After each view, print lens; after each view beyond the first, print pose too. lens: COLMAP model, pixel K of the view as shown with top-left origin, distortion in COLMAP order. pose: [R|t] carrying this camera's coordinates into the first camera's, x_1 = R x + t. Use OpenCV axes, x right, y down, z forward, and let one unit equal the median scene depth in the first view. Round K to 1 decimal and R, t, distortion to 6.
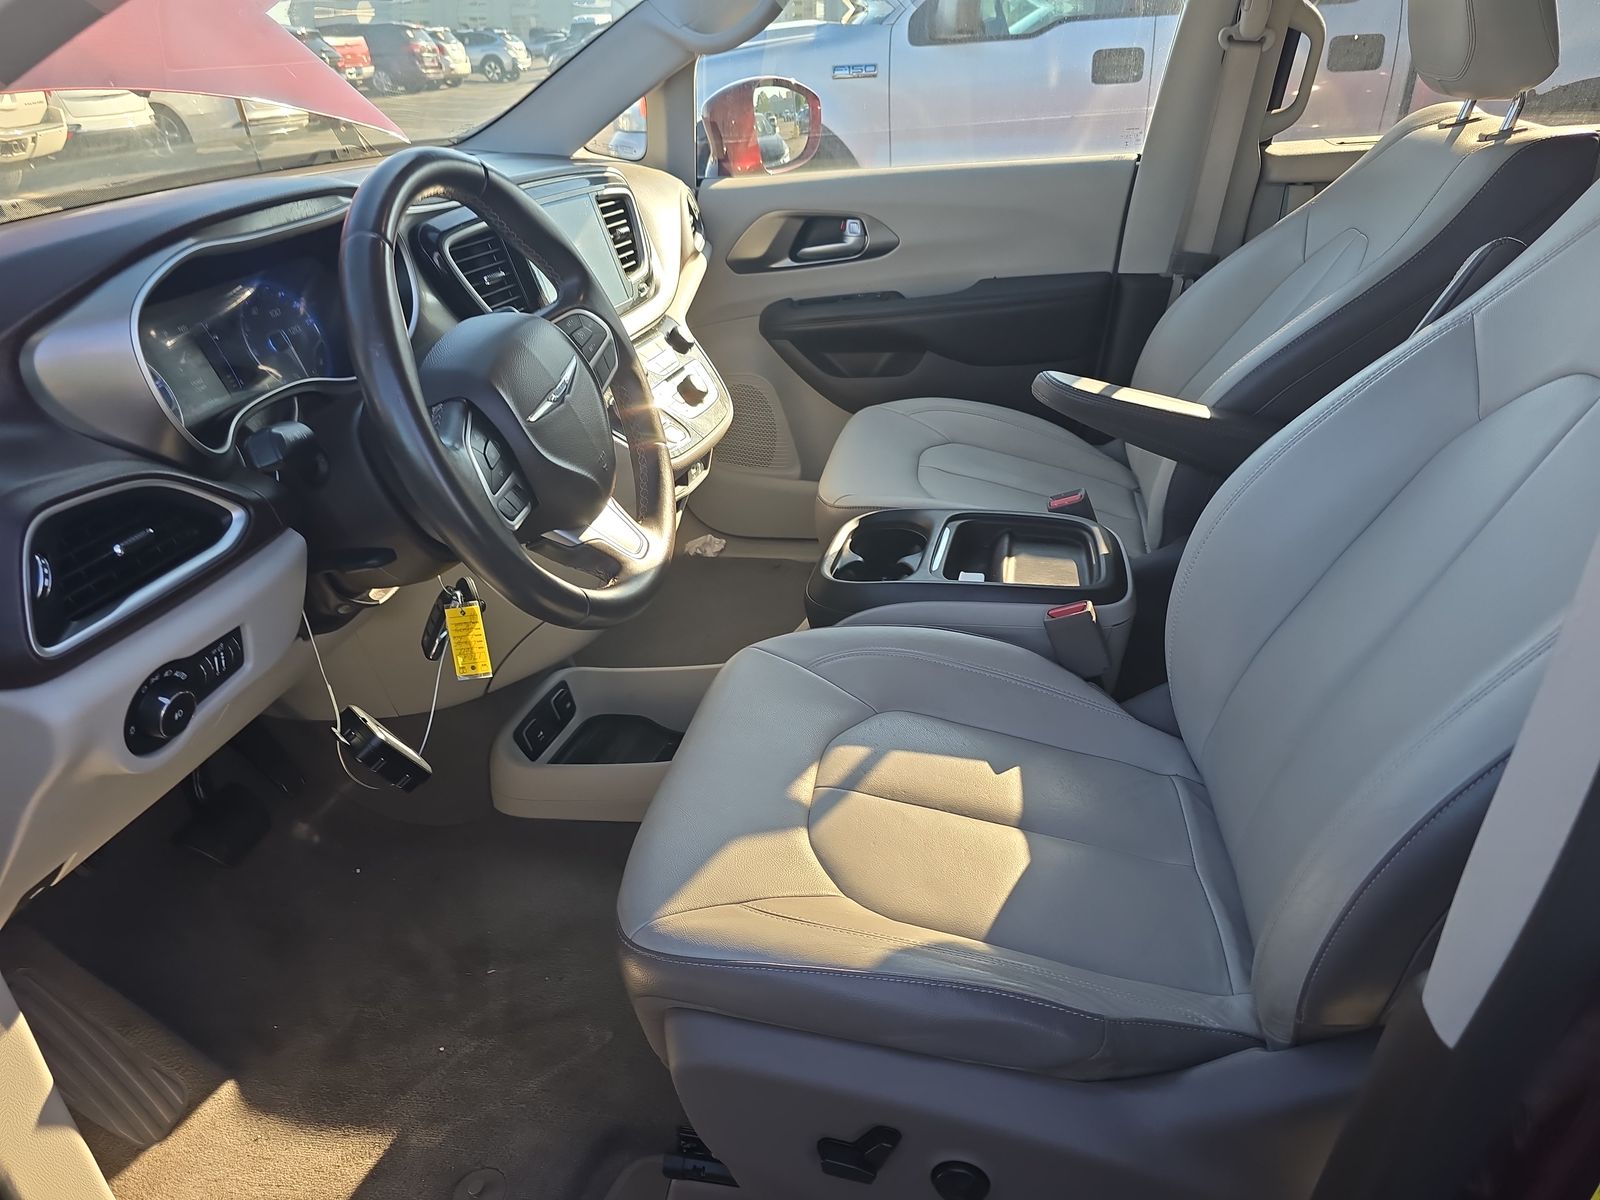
lens RADIAL K [[1091.9, 0, 797.6], [0, 1091.9, 597.3], [0, 0, 1]] dist [0.060784, -0.061830]
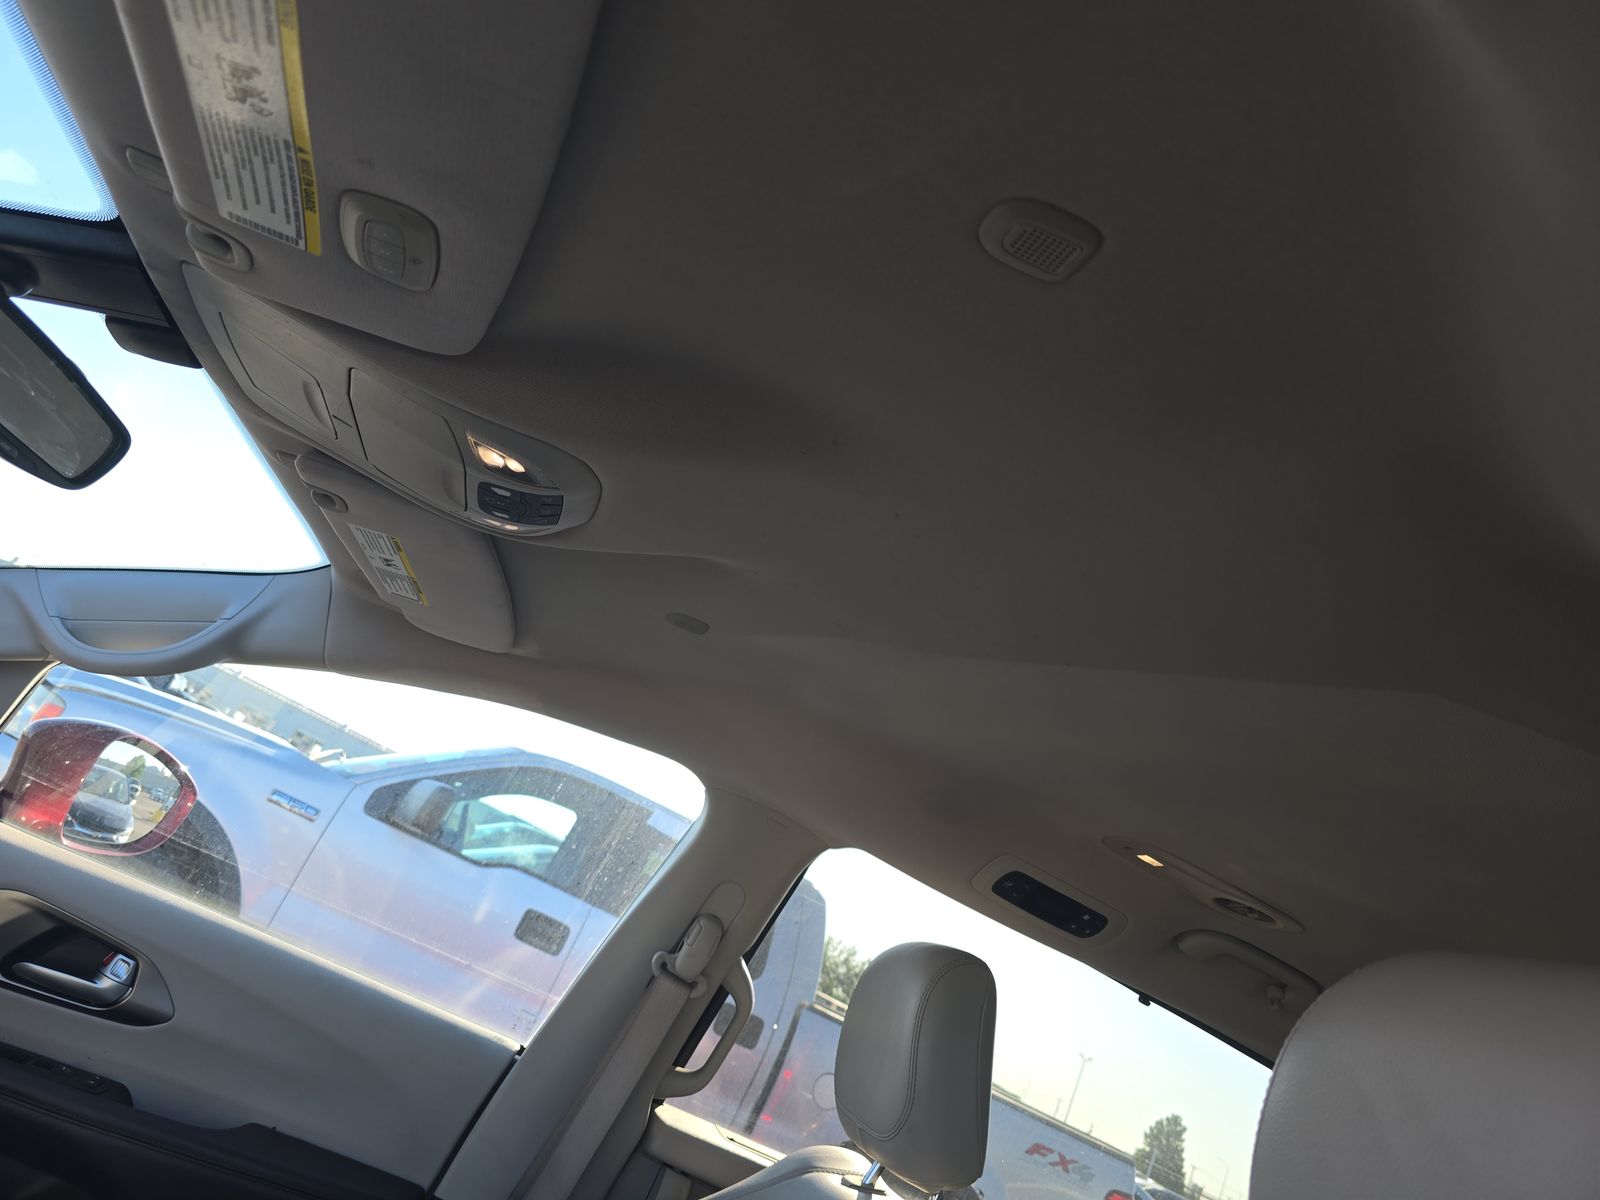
lens RADIAL K [[1091.9, 0, 797.6], [0, 1091.9, 597.3], [0, 0, 1]] dist [0.060784, -0.061830]
pose [[0.787833, 0.544871, 0.287113, 0.058107], [-0.212934, 0.678402, -0.703157, -0.098998], [-0.577908, 0.492835, 0.650489, 0.199792]]
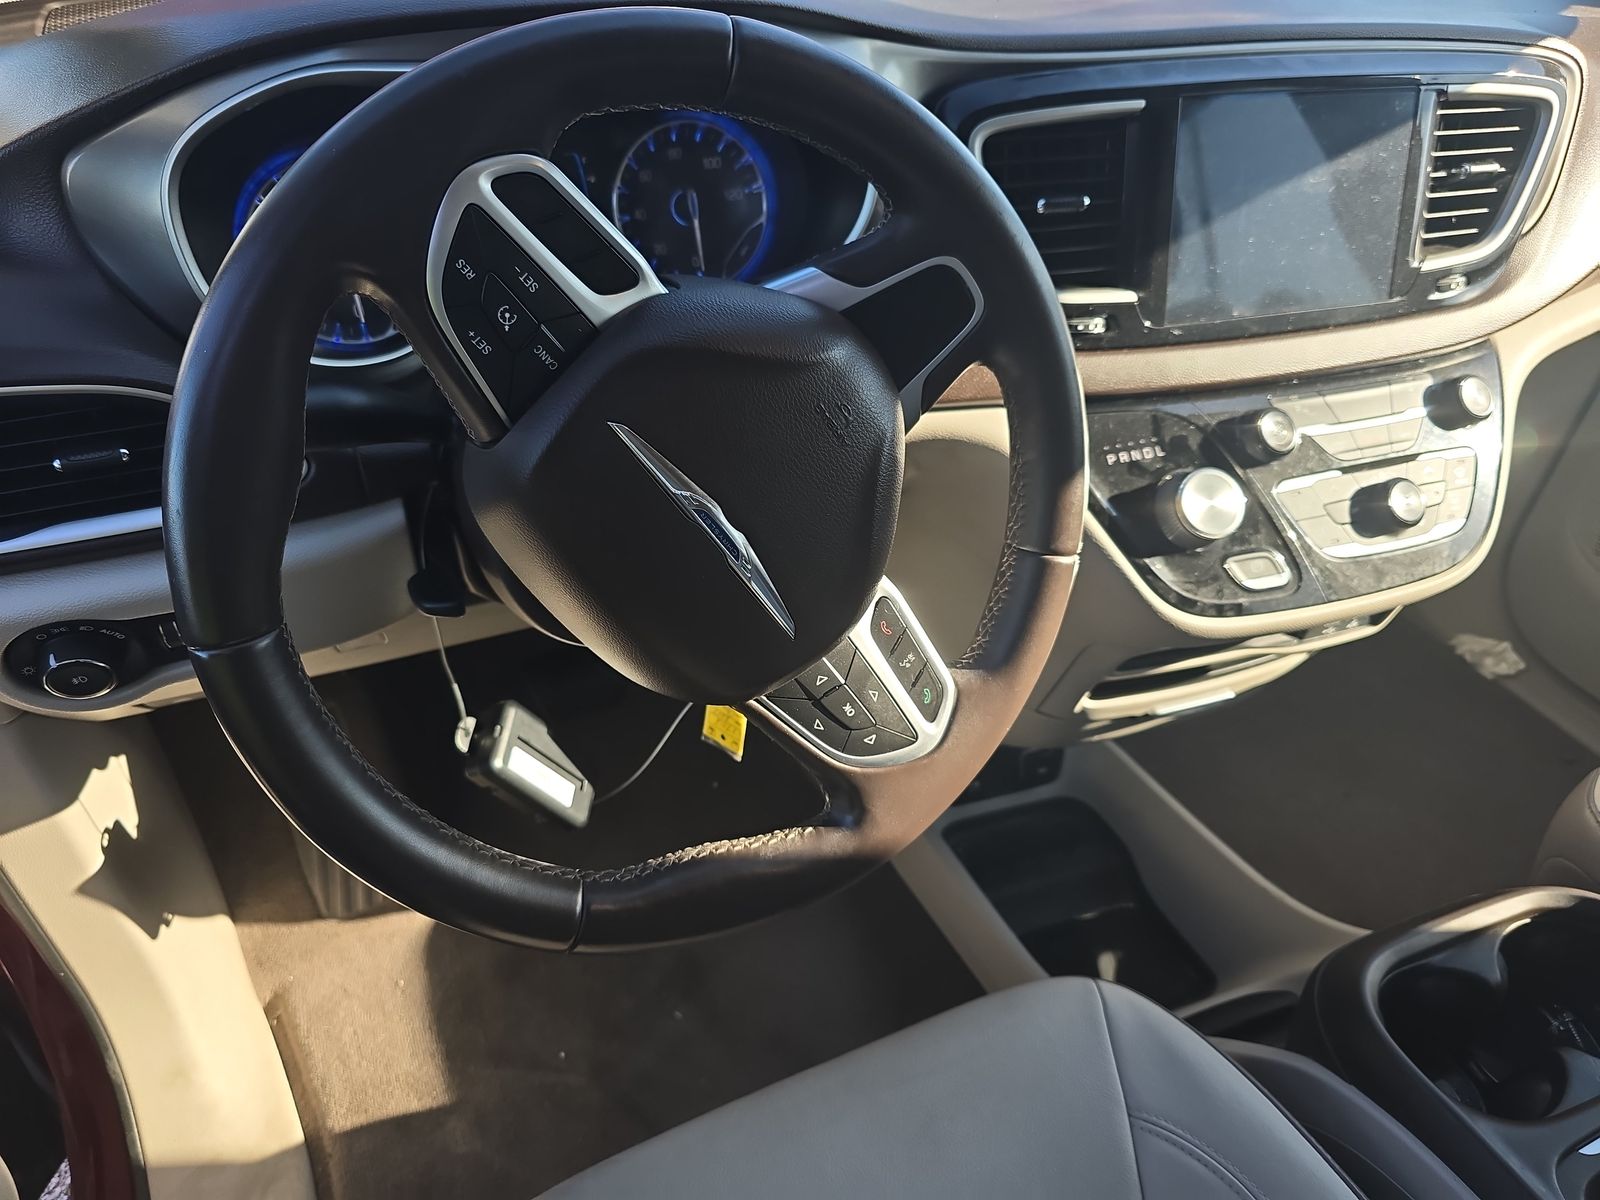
lens RADIAL K [[1091.9, 0, 797.6], [0, 1091.9, 597.3], [0, 0, 1]] dist [0.060784, -0.061830]
pose [[0.577514, 0.555574, -0.598176, 0.082441], [-0.420367, 0.830486, 0.365492, -0.232748], [0.699835, 0.040377, 0.713163, 0.436516]]
